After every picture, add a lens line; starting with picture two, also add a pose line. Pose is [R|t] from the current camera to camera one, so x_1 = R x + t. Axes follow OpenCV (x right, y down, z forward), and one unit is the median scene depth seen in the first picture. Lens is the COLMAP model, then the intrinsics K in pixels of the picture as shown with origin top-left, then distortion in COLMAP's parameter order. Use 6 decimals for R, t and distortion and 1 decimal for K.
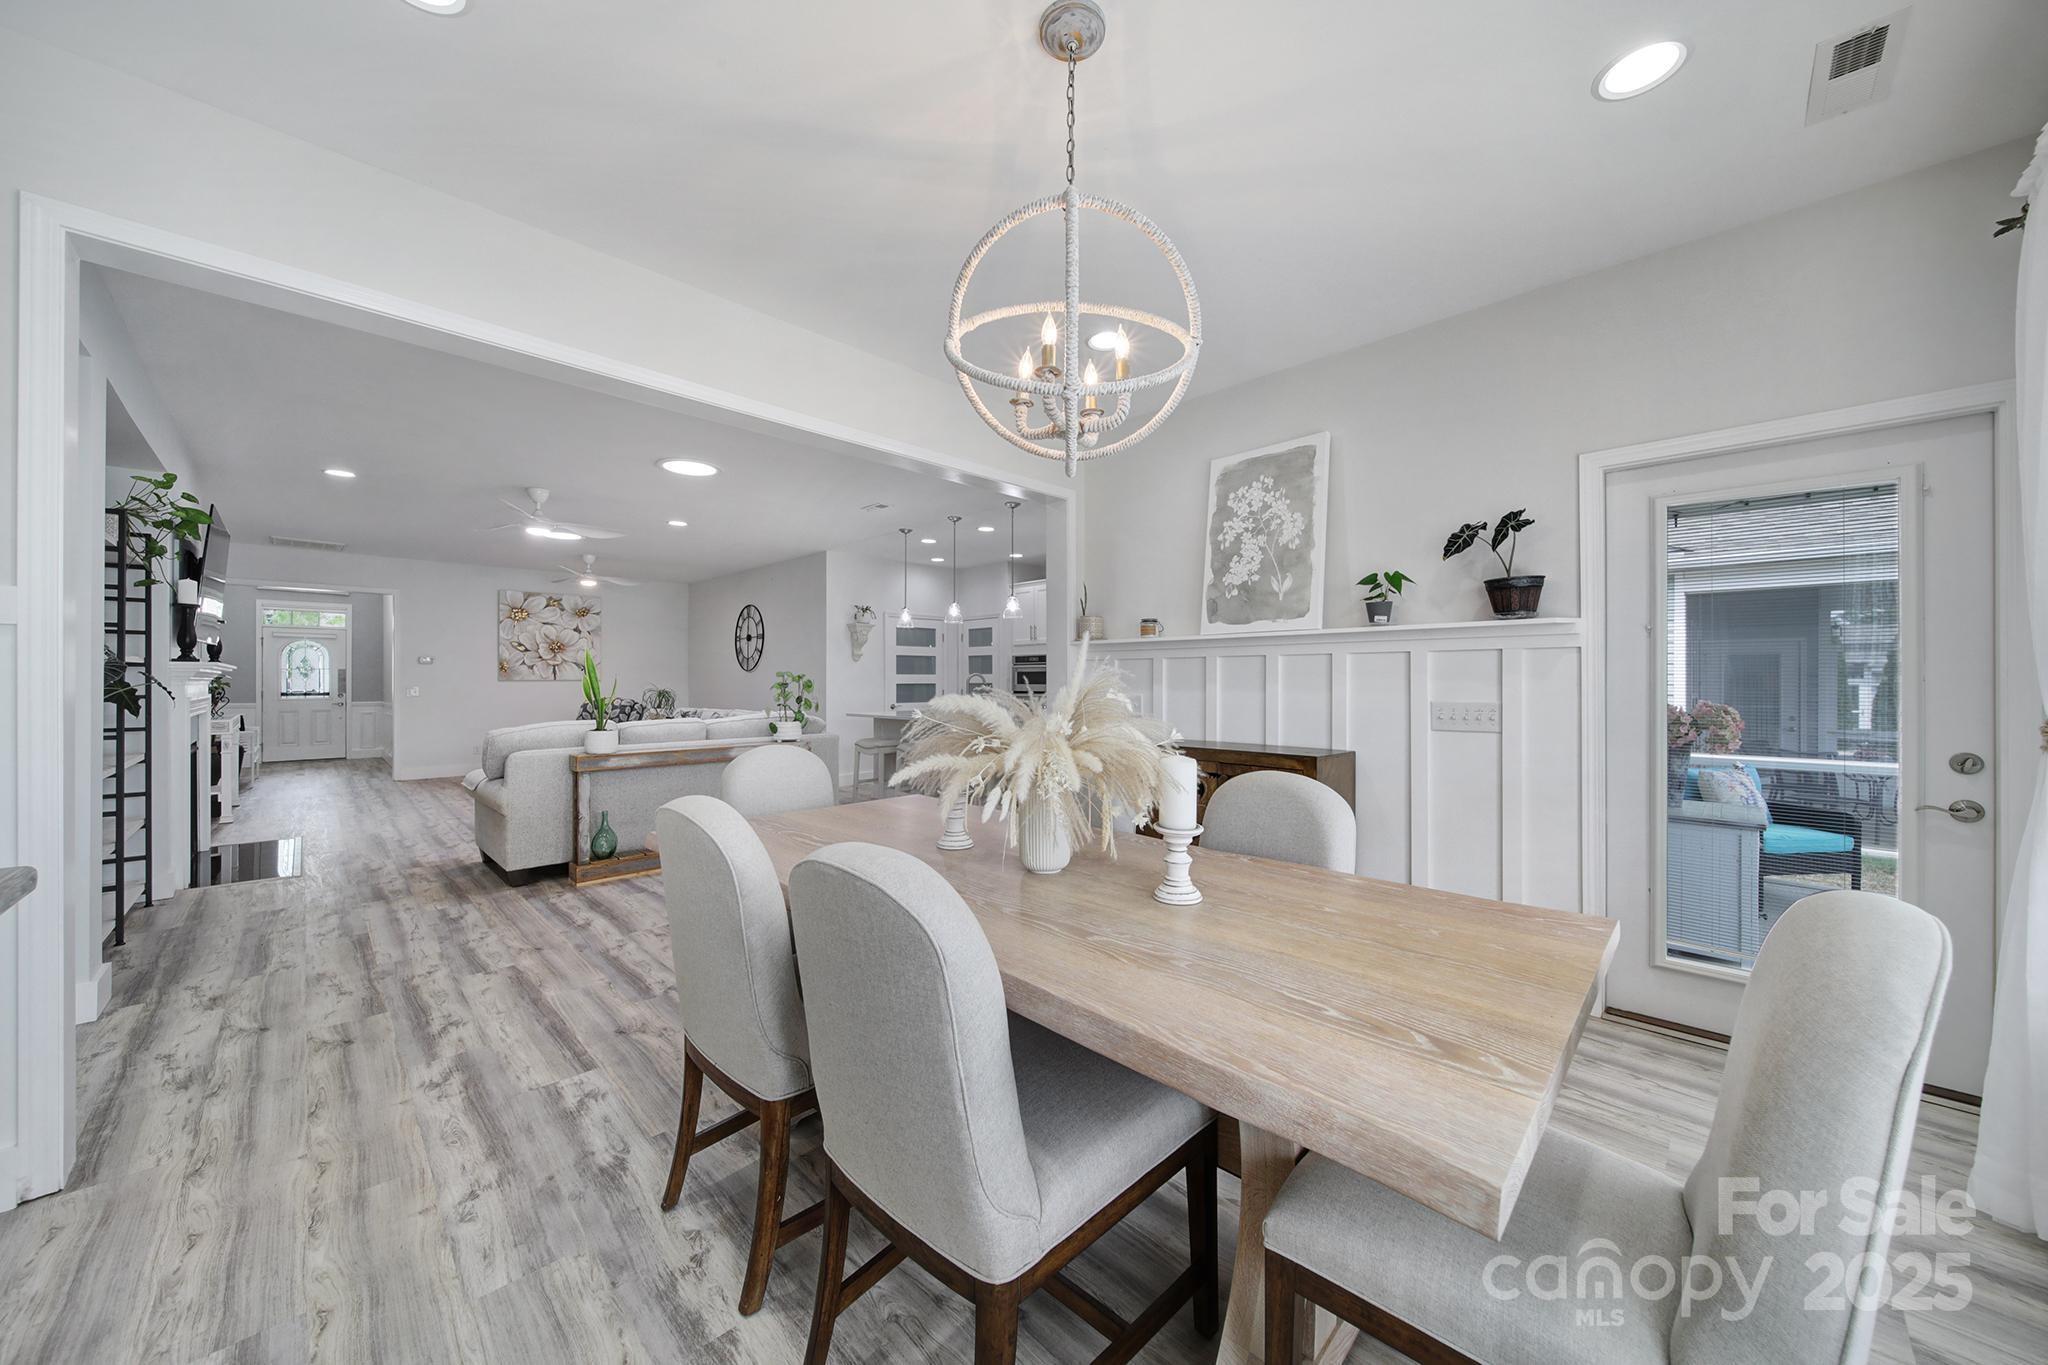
lens RADIAL K [[715.0, 0, 1024.0], [0, 715.0, 682.5], [0, 0, 1]] dist [-0.003649, -0.001992]
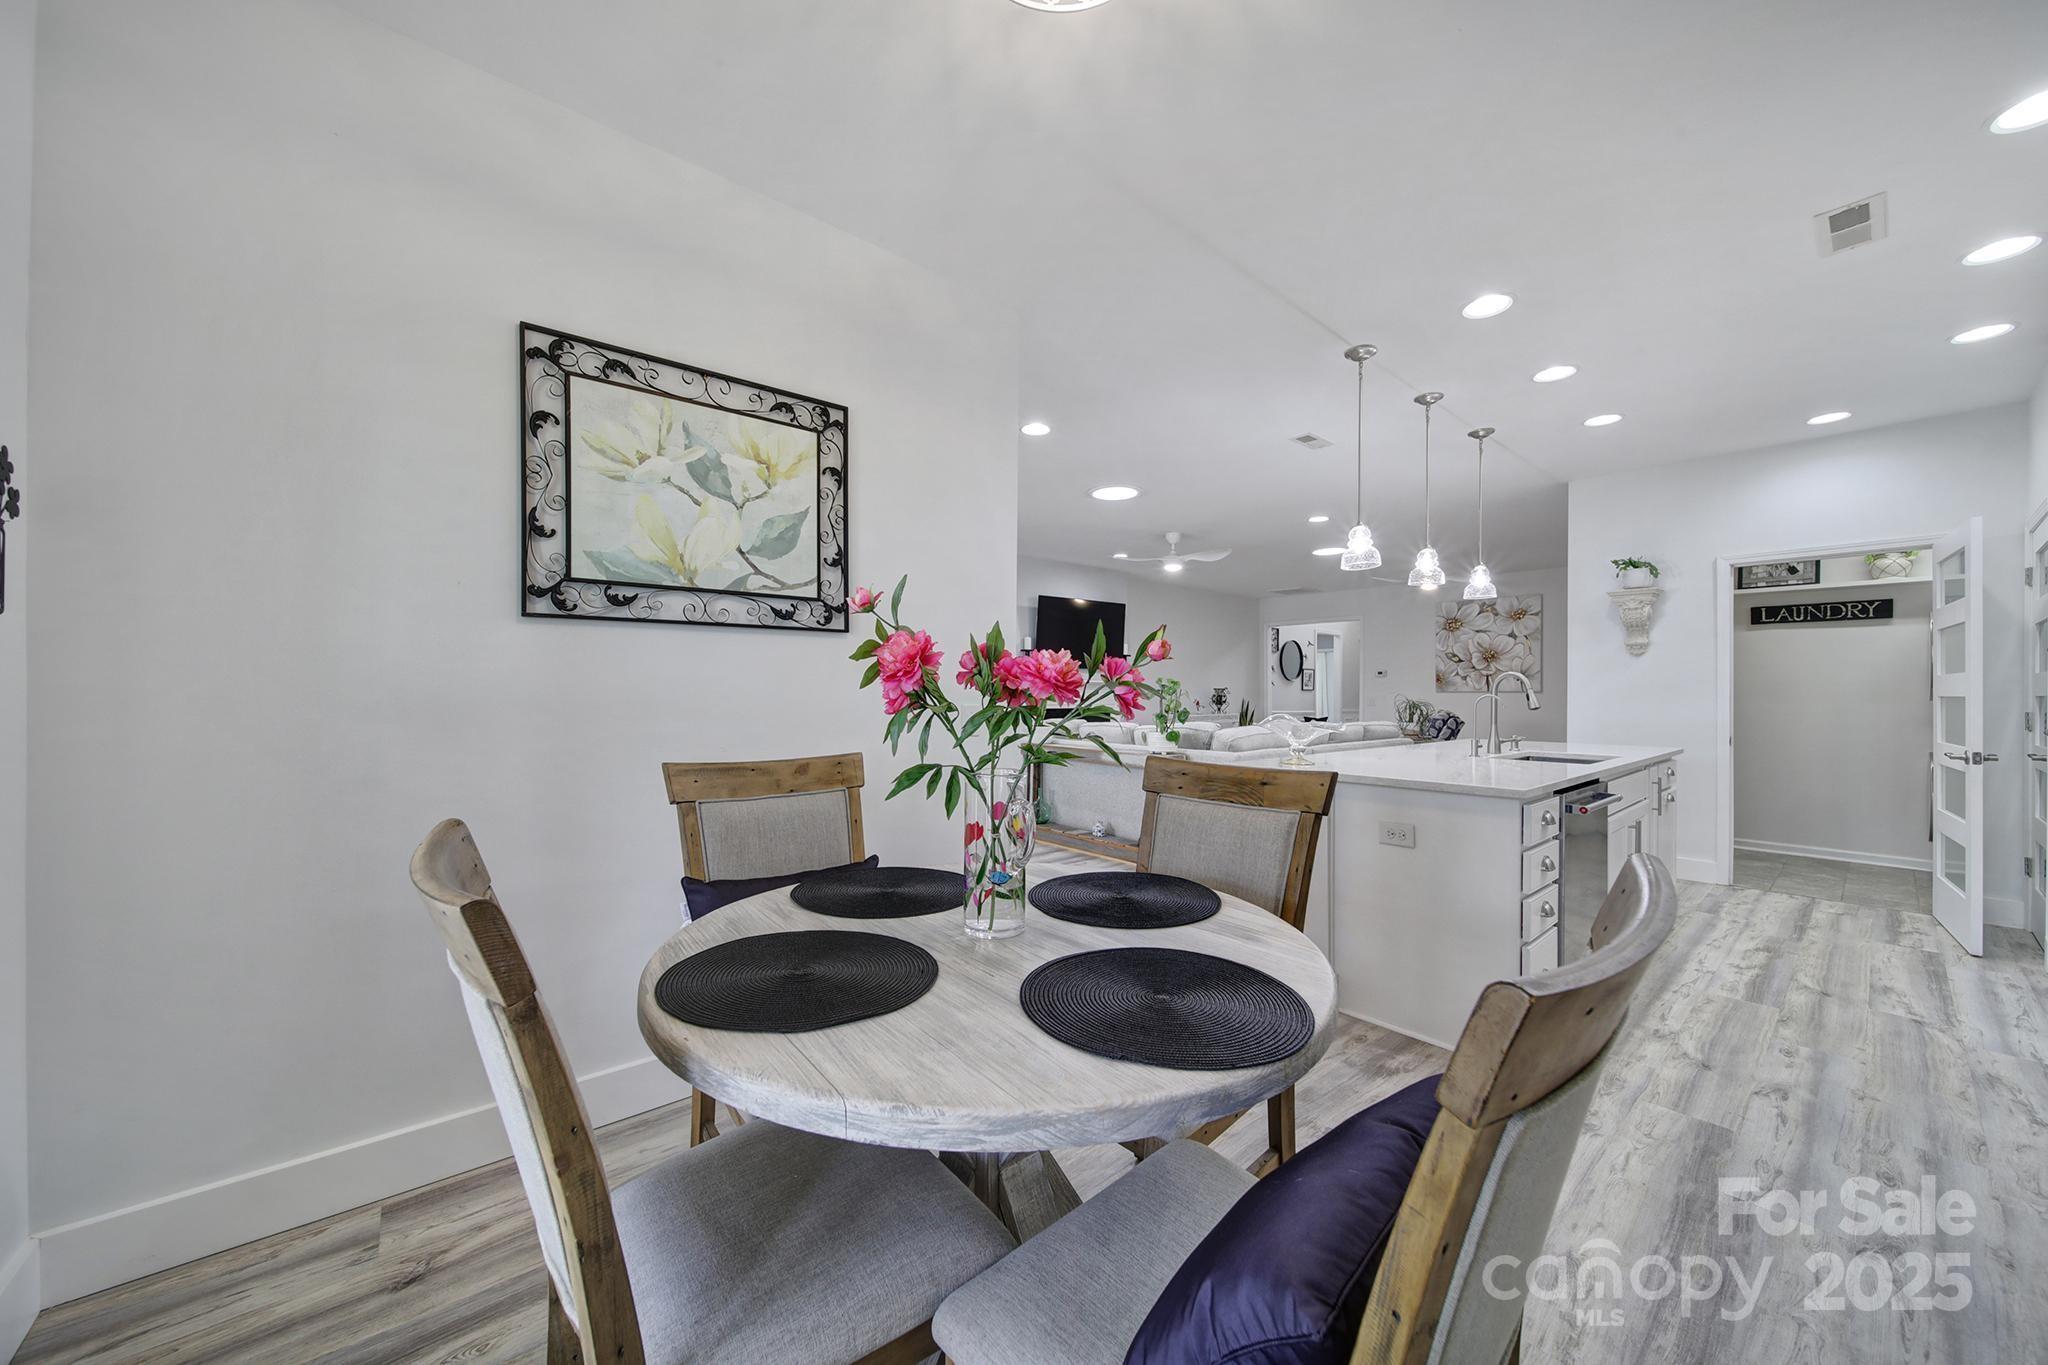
lens RADIAL K [[725.8, 0, 1023.6], [0, 725.8, 697.3], [0, 0, 1]] dist [-0.007962, 0.000179]
pose [[-0.087847, 0.004721, -0.996123, 0.459564], [-0.007790, 0.999955, 0.005426, 0.005208], [0.996104, 0.008237, -0.087806, 0.673613]]
